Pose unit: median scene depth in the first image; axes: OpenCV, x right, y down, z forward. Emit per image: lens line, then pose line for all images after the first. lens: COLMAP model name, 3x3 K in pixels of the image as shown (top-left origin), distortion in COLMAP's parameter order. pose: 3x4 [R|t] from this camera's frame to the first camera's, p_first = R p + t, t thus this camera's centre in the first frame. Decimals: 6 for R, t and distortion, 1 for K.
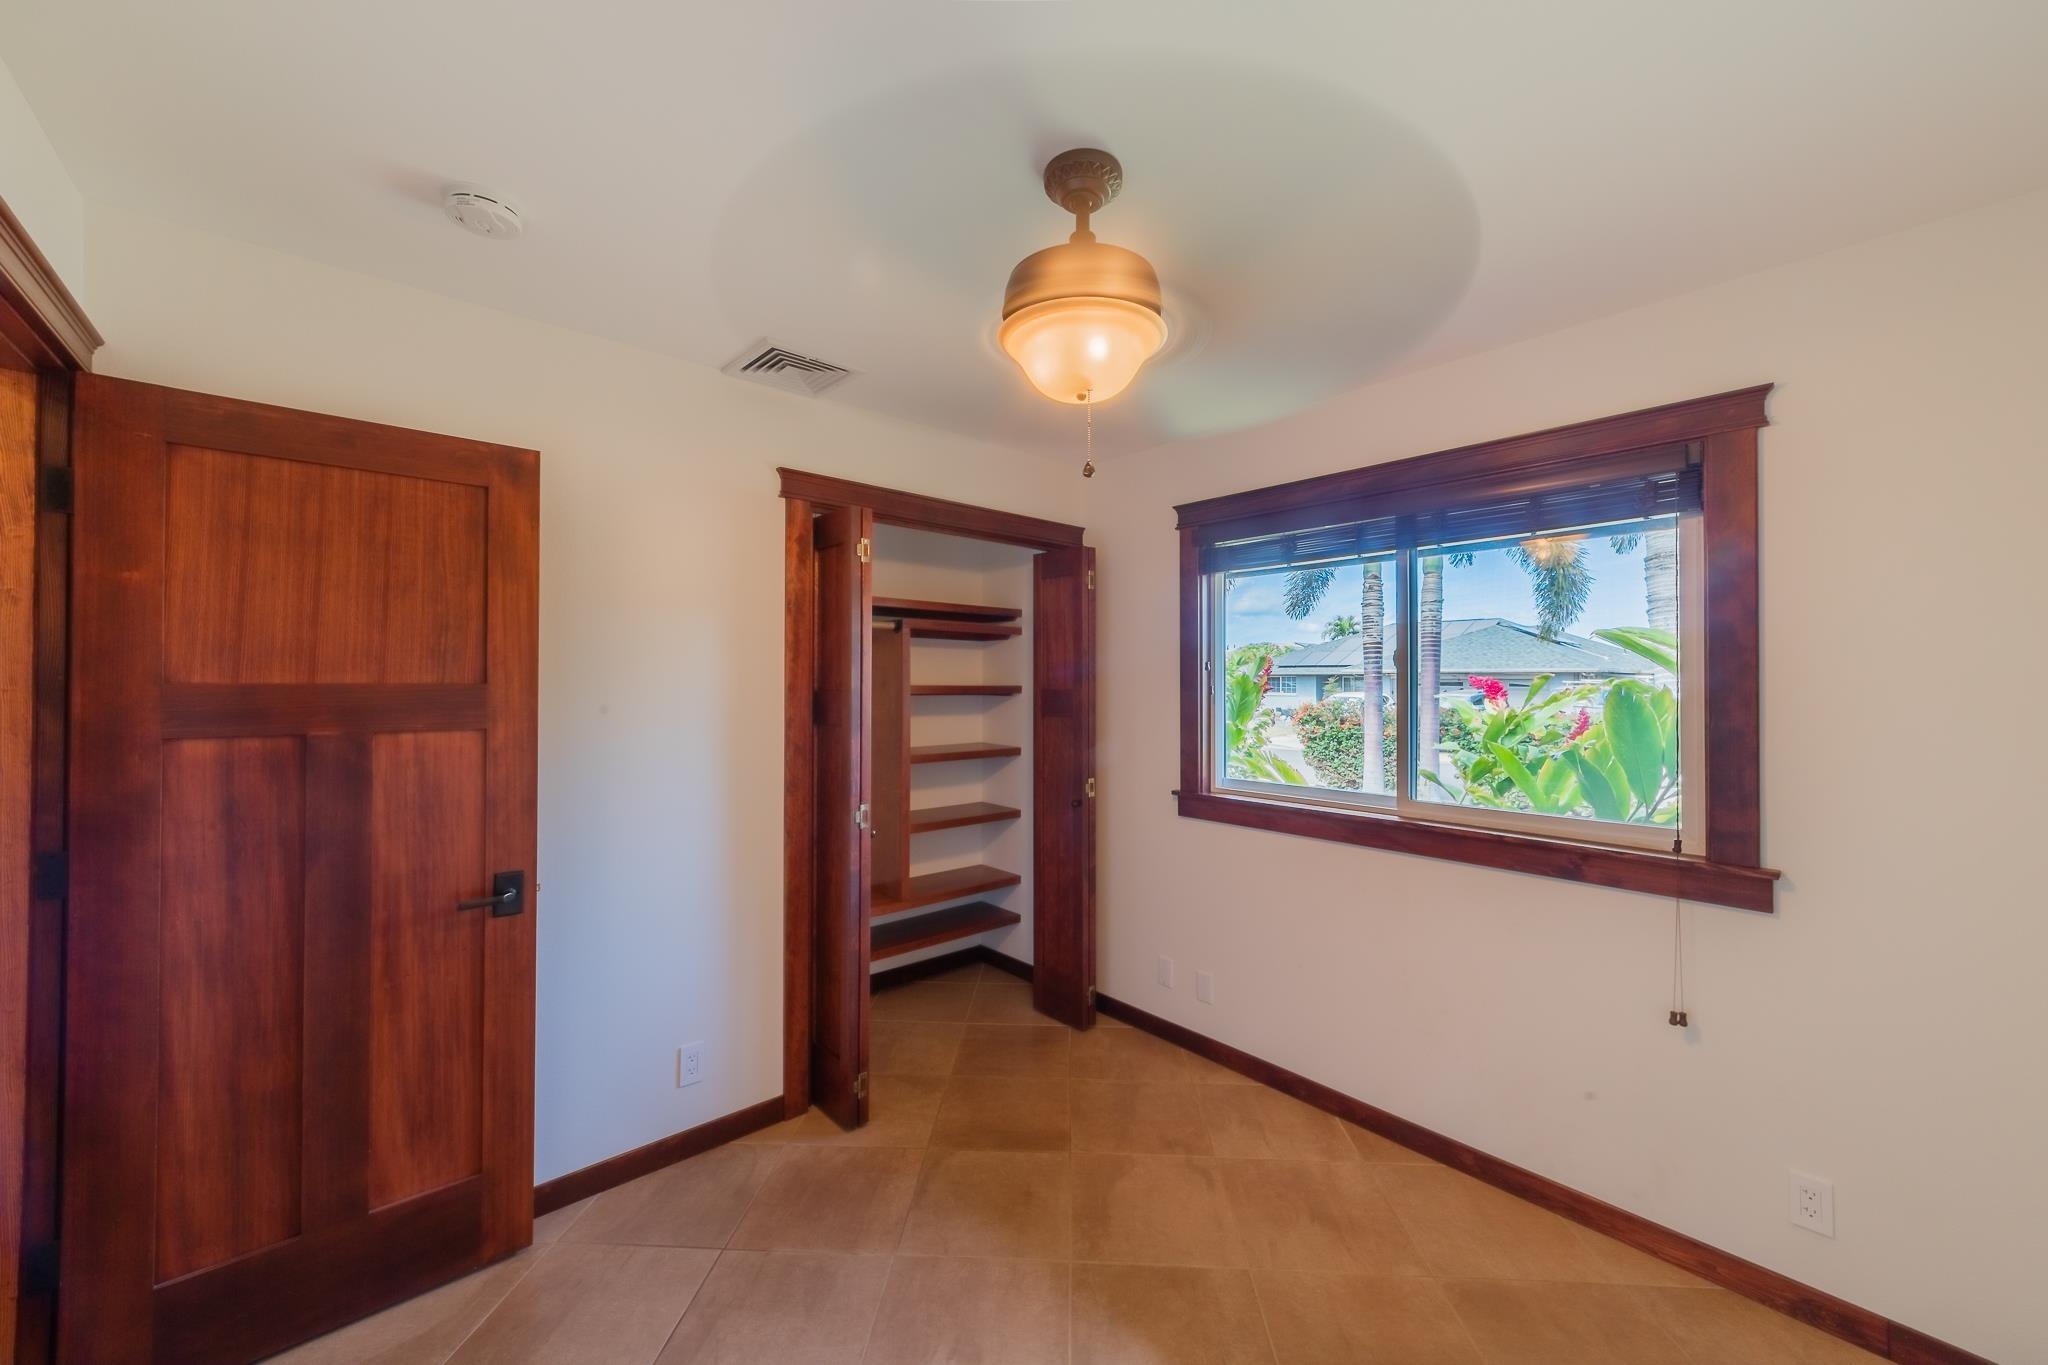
lens RADIAL K [[763.3, 0, 1027.6], [0, 763.3, 666.9], [0, 0, 1]] dist [-0.007729, -0.000065]
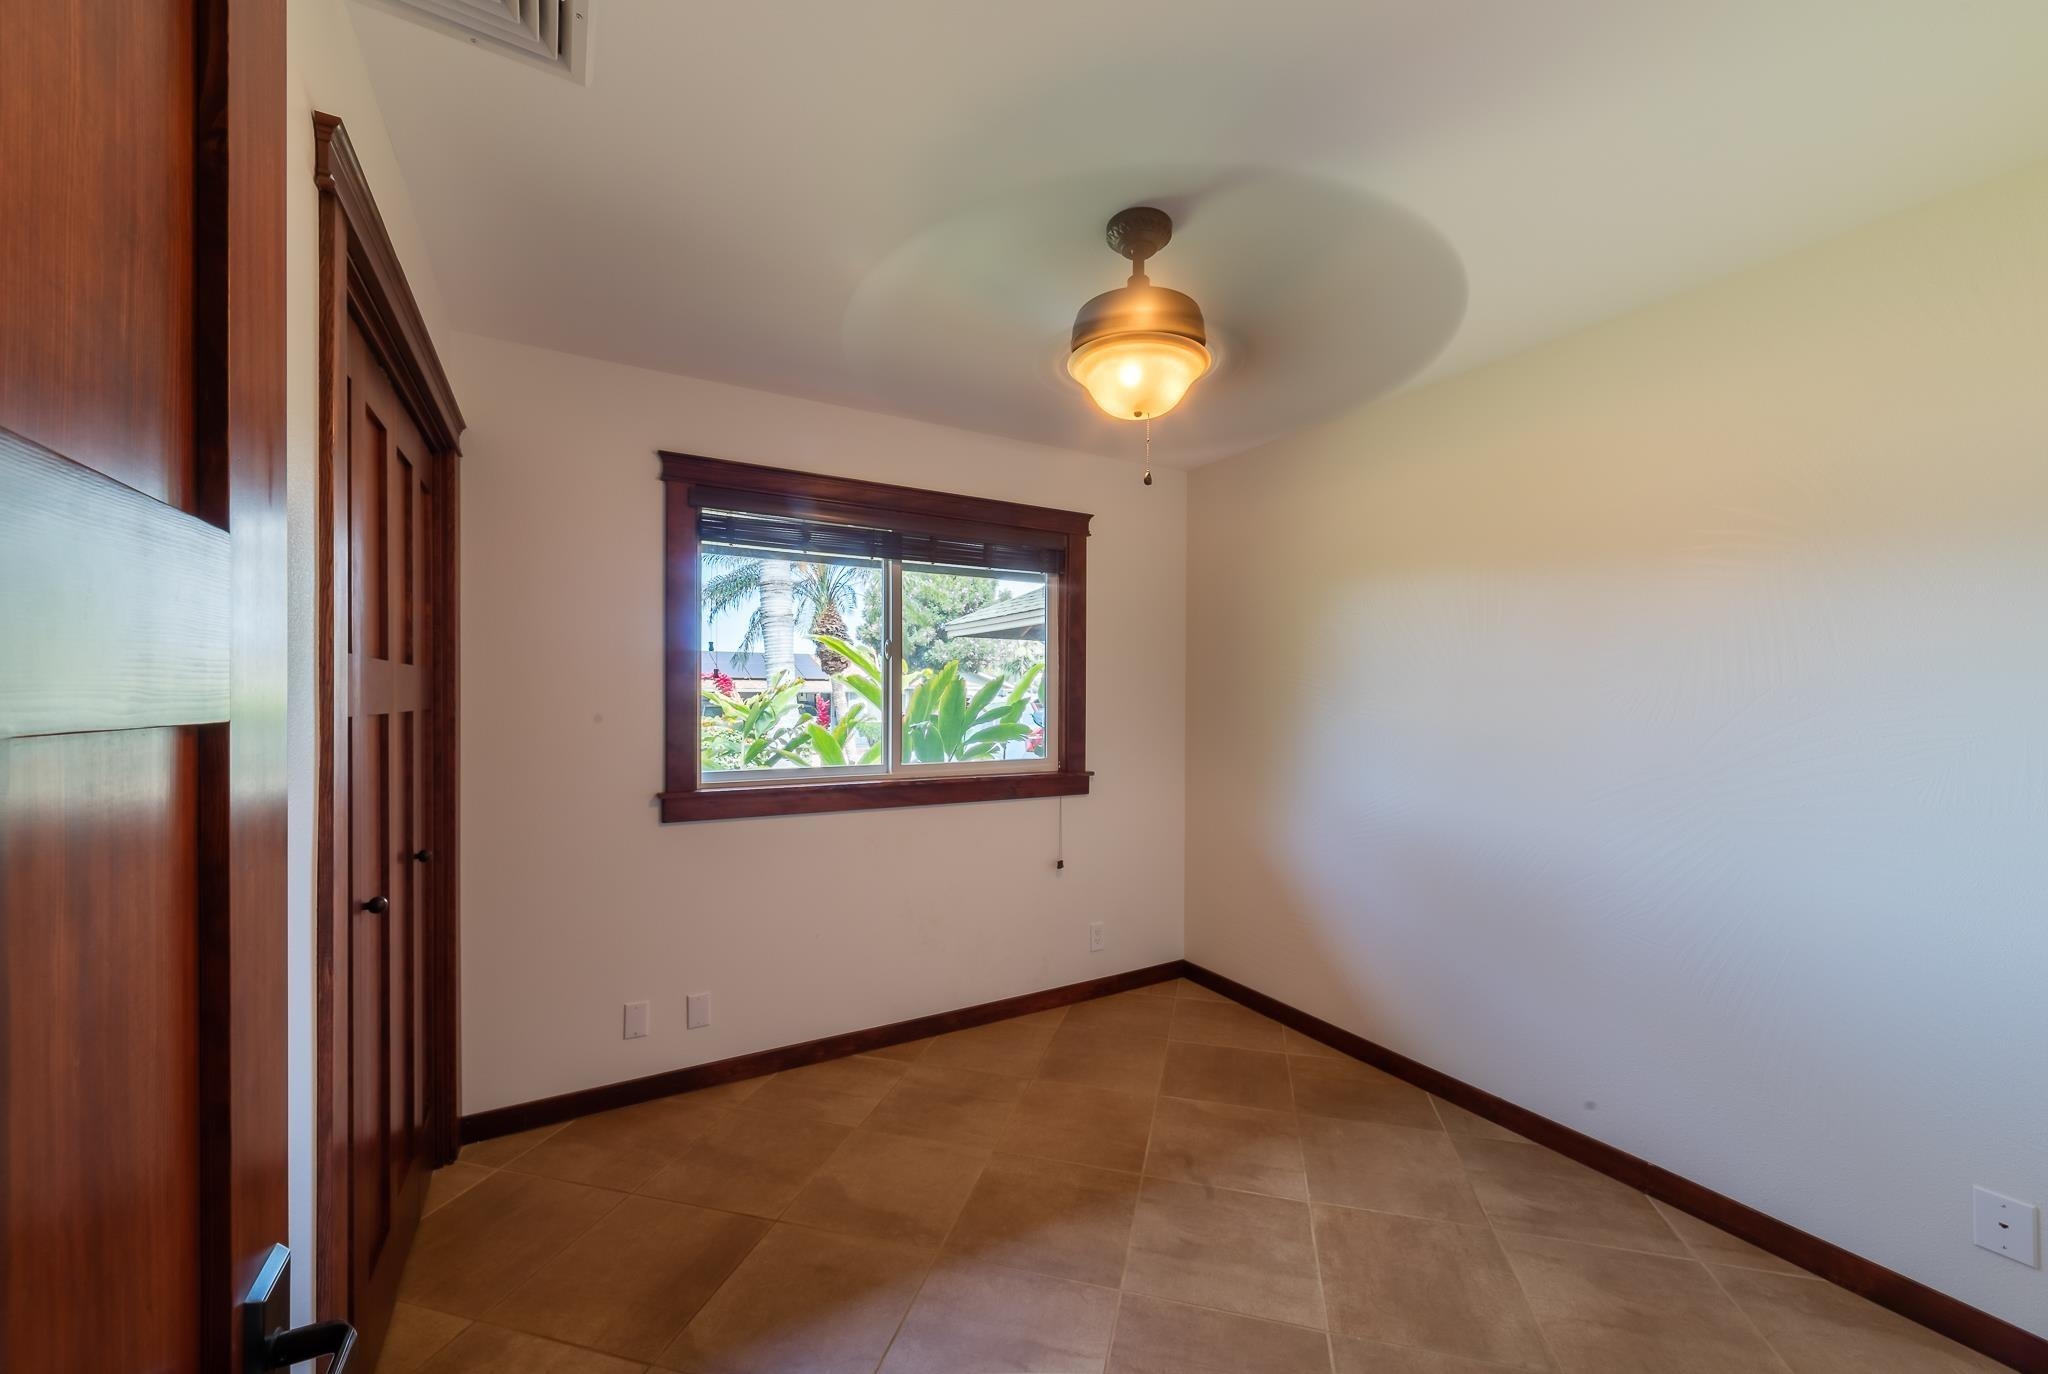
lens RADIAL K [[774.5, 0, 1032.4], [0, 774.5, 687.2], [0, 0, 1]] dist [0.003339, 0.000345]
pose [[0.207961, 0.008938, 0.978096, -0.789337], [-0.021151, 0.999766, -0.004639, 0.058800], [-0.977908, -0.019723, 0.208101, 0.614267]]
